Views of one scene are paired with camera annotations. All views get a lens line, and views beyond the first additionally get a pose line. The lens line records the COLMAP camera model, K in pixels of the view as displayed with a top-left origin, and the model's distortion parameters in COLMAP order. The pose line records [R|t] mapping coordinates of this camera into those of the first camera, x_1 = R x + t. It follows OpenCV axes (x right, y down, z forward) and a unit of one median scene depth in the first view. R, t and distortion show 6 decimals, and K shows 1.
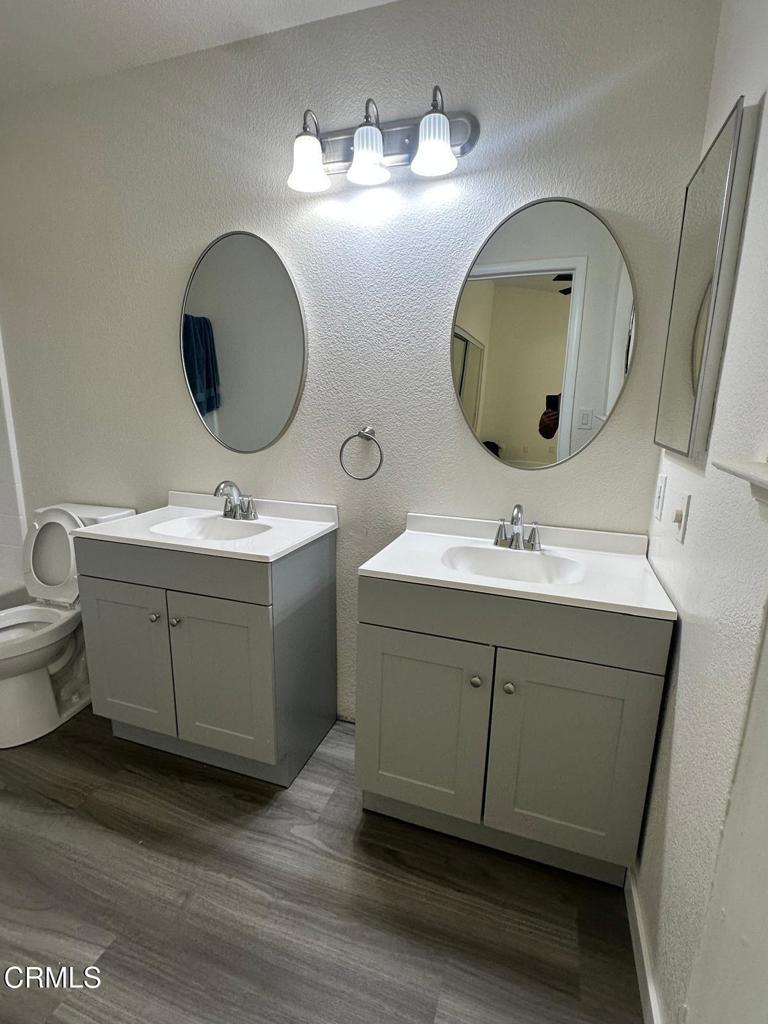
lens RADIAL K [[499.1, 0, 382.3], [0, 499.1, 512.0], [0, 0, 1]] dist [0.001159, 0.000048]
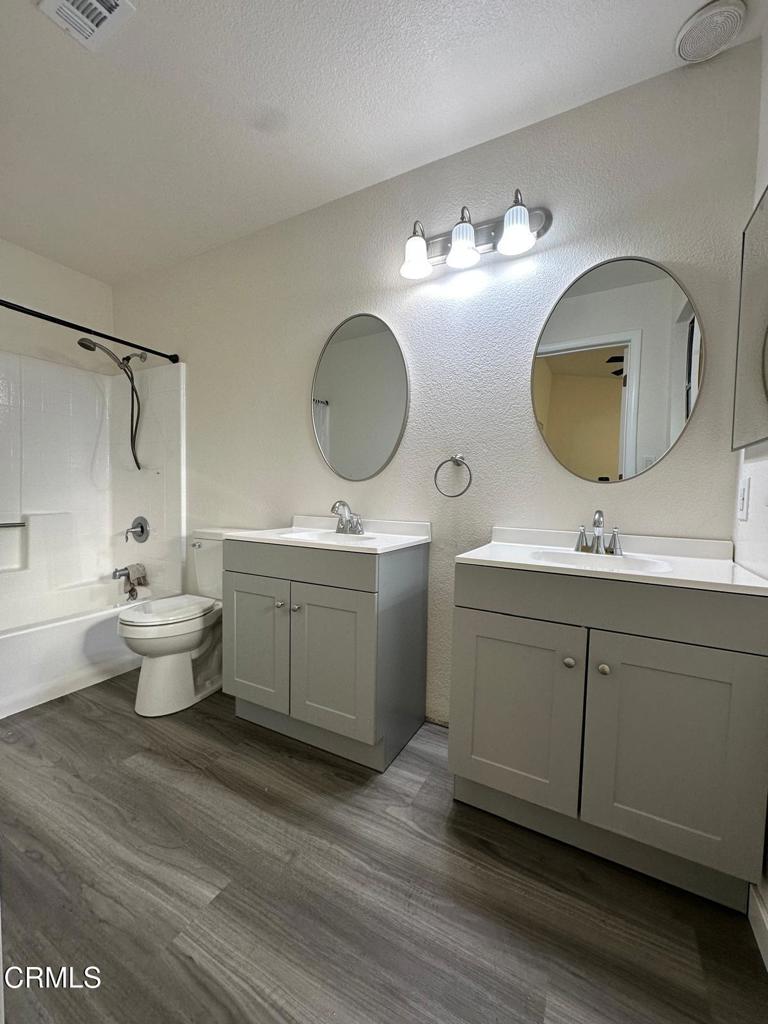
lens RADIAL K [[413.3, 0, 384.9], [0, 413.3, 511.7], [0, 0, 1]] dist [-0.000152, 0.000629]
pose [[0.987367, 0.007956, -0.158253, -0.051655], [-0.034308, 0.985781, -0.164497, 0.155077], [0.154694, 0.167848, 0.973600, 0.031549]]
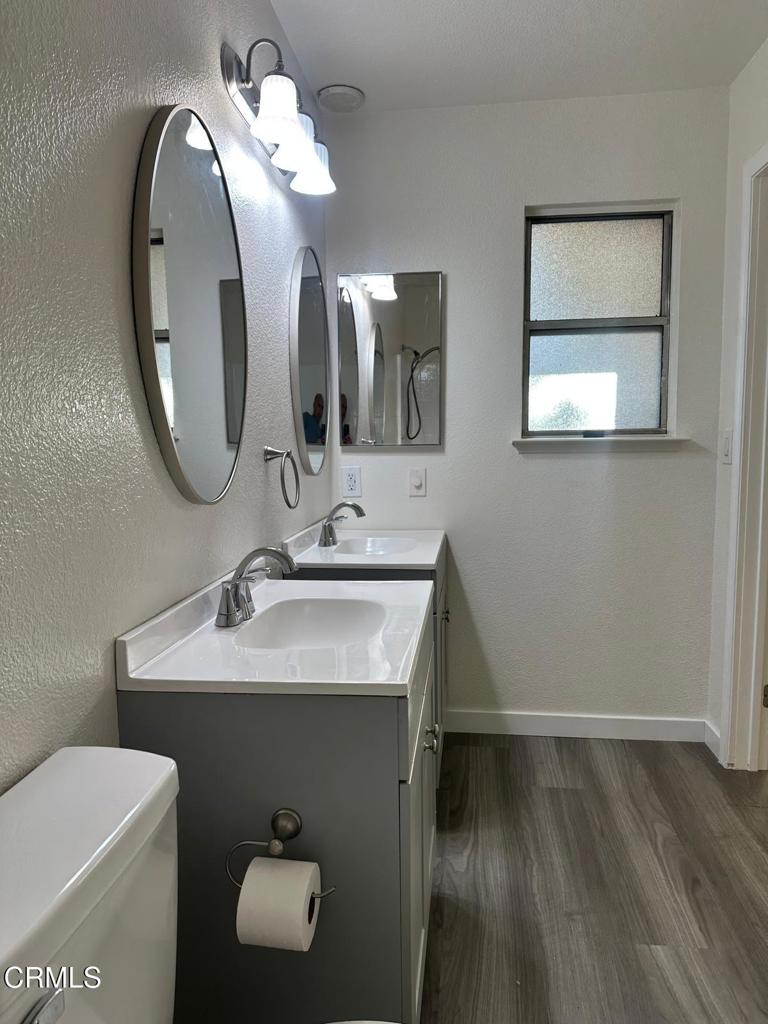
lens RADIAL K [[712.1, 0, 382.9], [0, 712.1, 516.0], [0, 0, 1]] dist [0.085854, -0.109883]
pose [[-0.214321, -0.119770, 0.969392, -1.371519], [0.213256, 0.962773, 0.166100, -0.246325], [-0.953199, 0.242328, -0.180801, 1.228862]]
